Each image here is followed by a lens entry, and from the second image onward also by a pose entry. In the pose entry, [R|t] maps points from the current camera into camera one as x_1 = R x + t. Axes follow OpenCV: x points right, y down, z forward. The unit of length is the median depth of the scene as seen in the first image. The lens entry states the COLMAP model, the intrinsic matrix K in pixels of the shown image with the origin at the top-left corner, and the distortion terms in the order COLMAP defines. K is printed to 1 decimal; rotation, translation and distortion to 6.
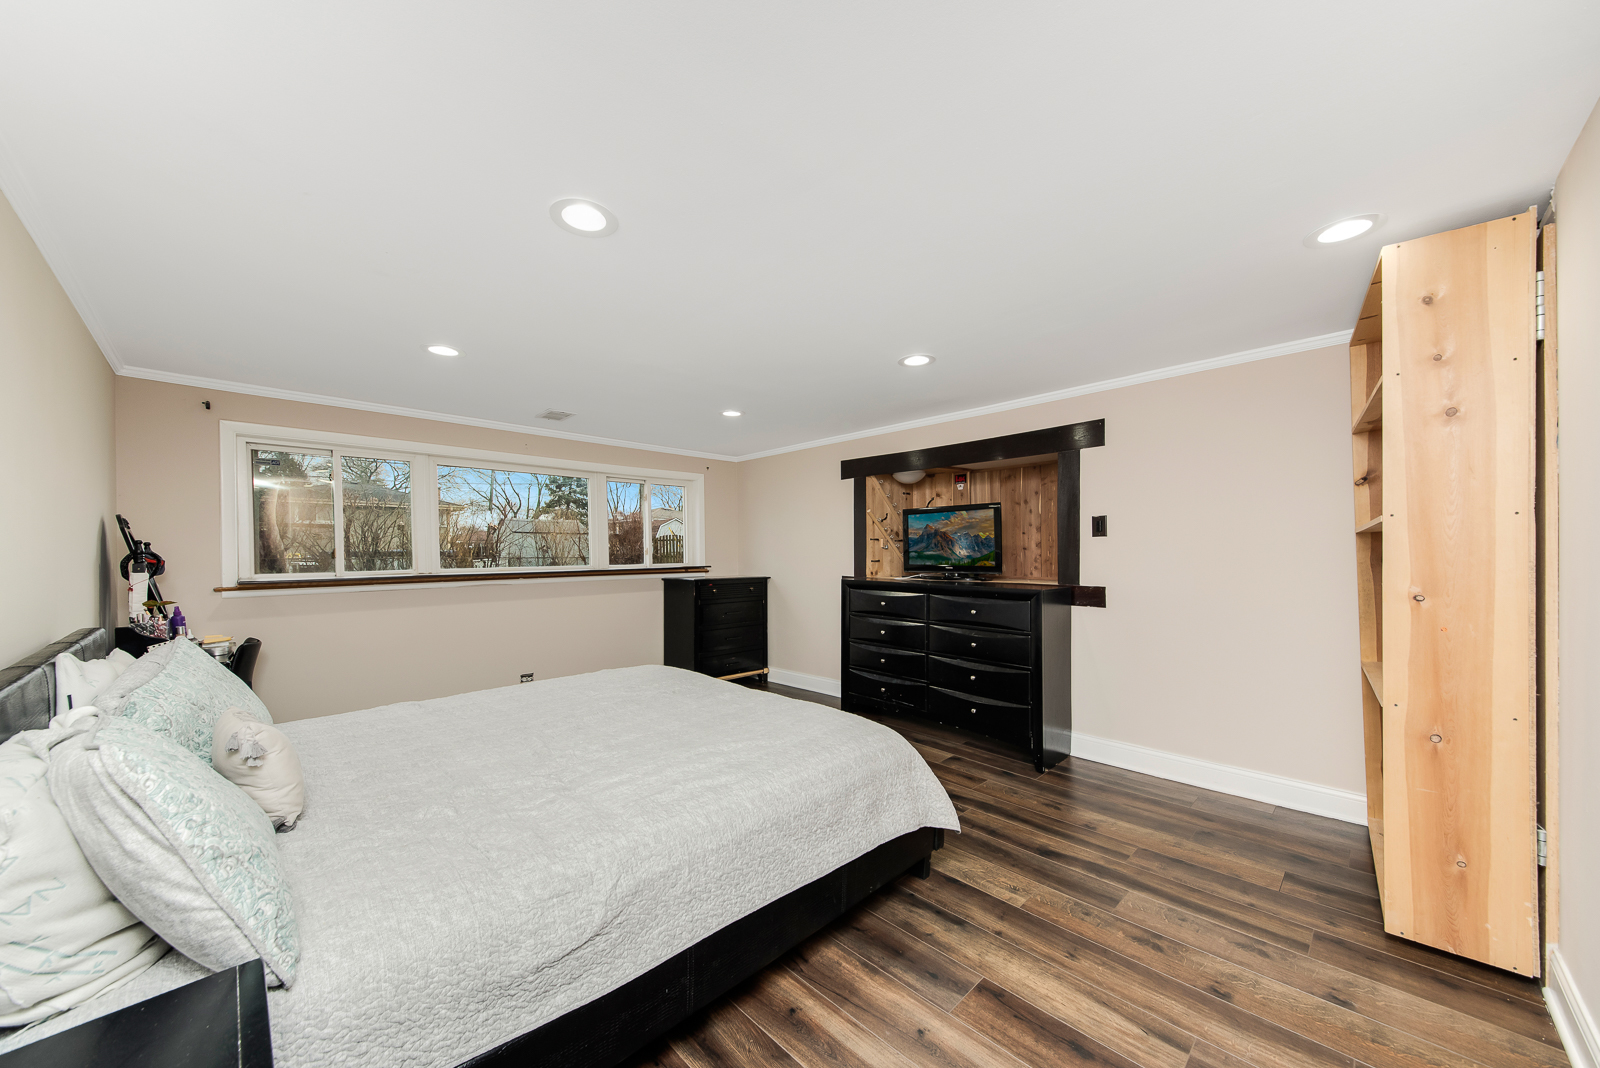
lens RADIAL K [[572.7, 0, 828.5], [0, 572.7, 559.5], [0, 0, 1]] dist [0.016839, -0.003538]
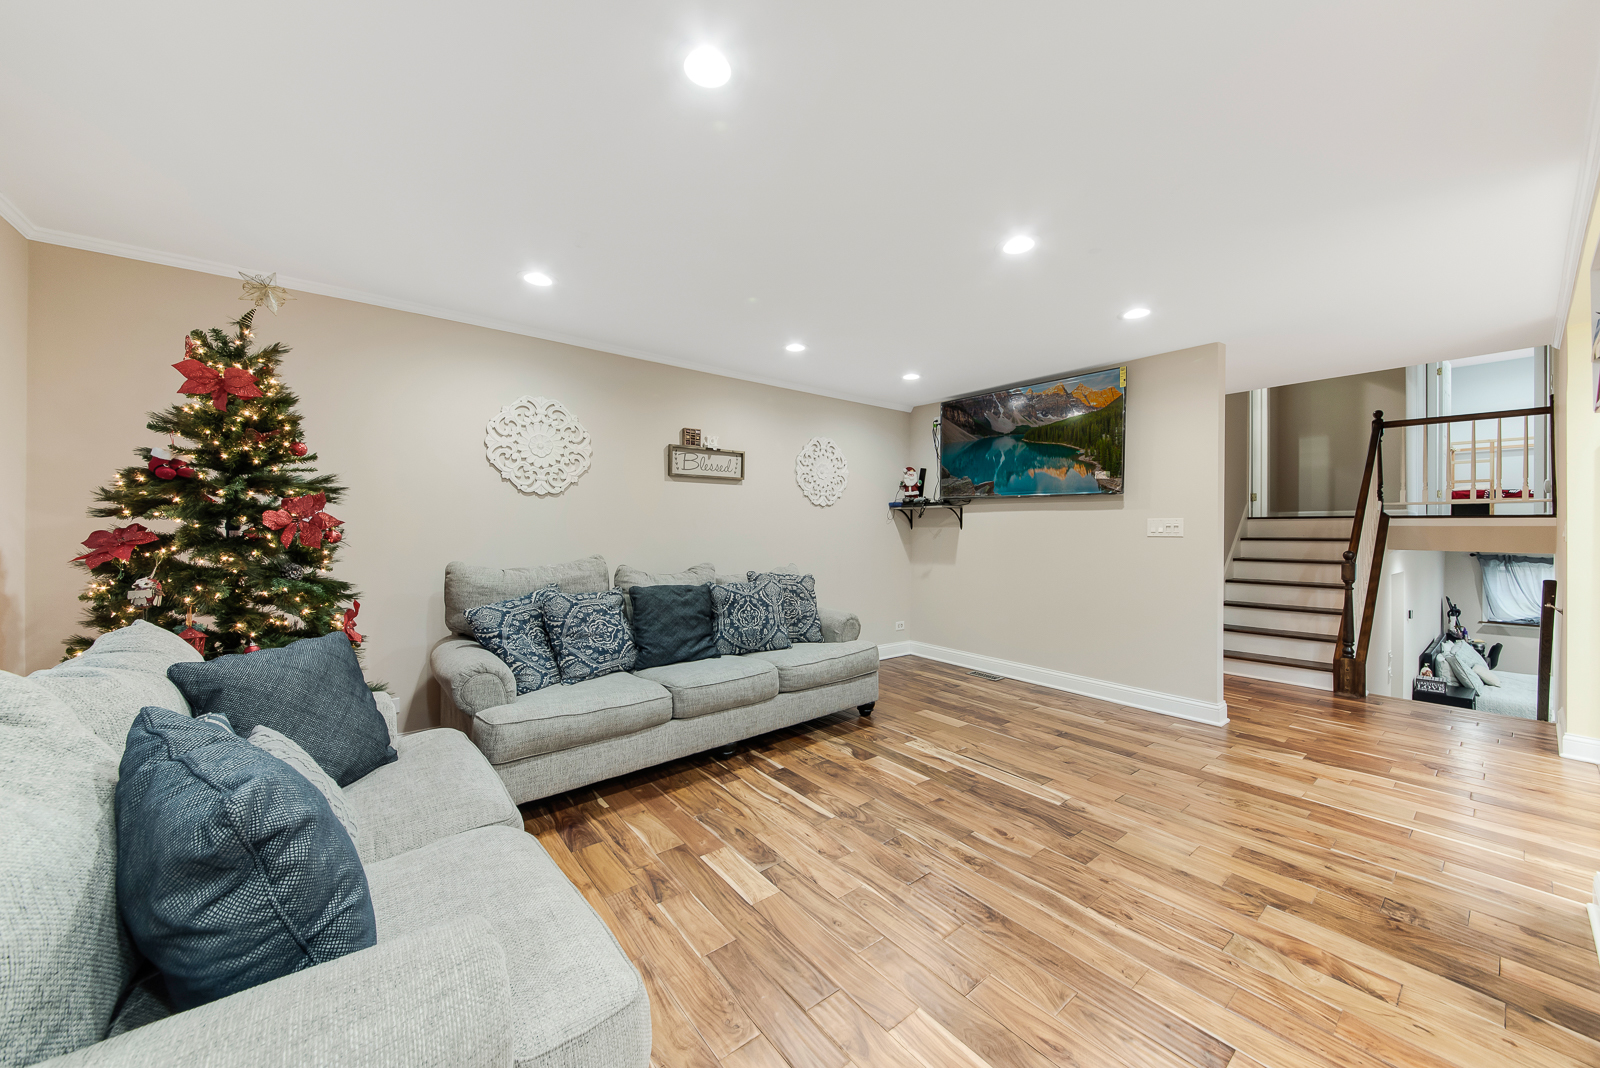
lens RADIAL K [[572.7, 0, 782.8], [0, 572.7, 531.6], [0, 0, 1]] dist [0.016839, -0.003538]
pose [[-0.137081, 0.005601, -0.990544, 2.589264], [-0.010909, 0.999915, 0.007164, -0.438507], [0.990500, 0.011788, -0.137008, -2.305677]]
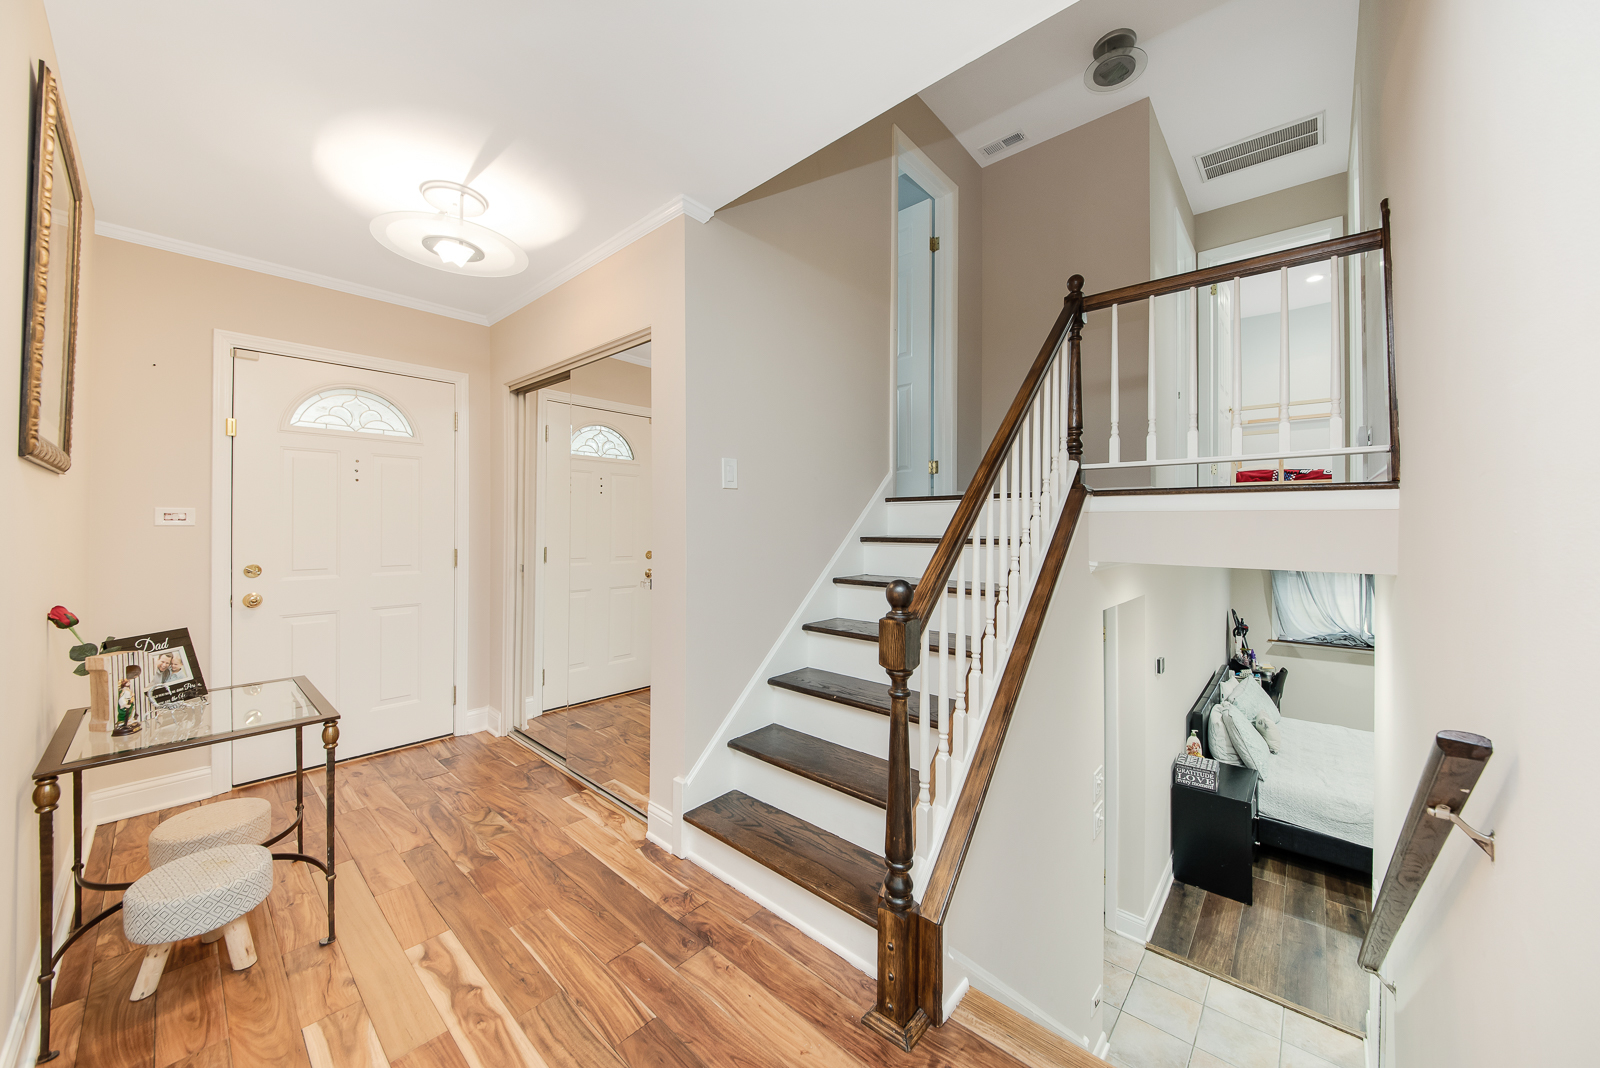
lens RADIAL K [[572.7, 0, 784.1], [0, 572.7, 518.7], [0, 0, 1]] dist [0.016839, -0.003538]
pose [[0.029880, -0.004322, -0.999544, 1.238688], [-0.013792, 0.999894, -0.004735, -0.442402], [0.999458, 0.013927, 0.029817, -1.031785]]
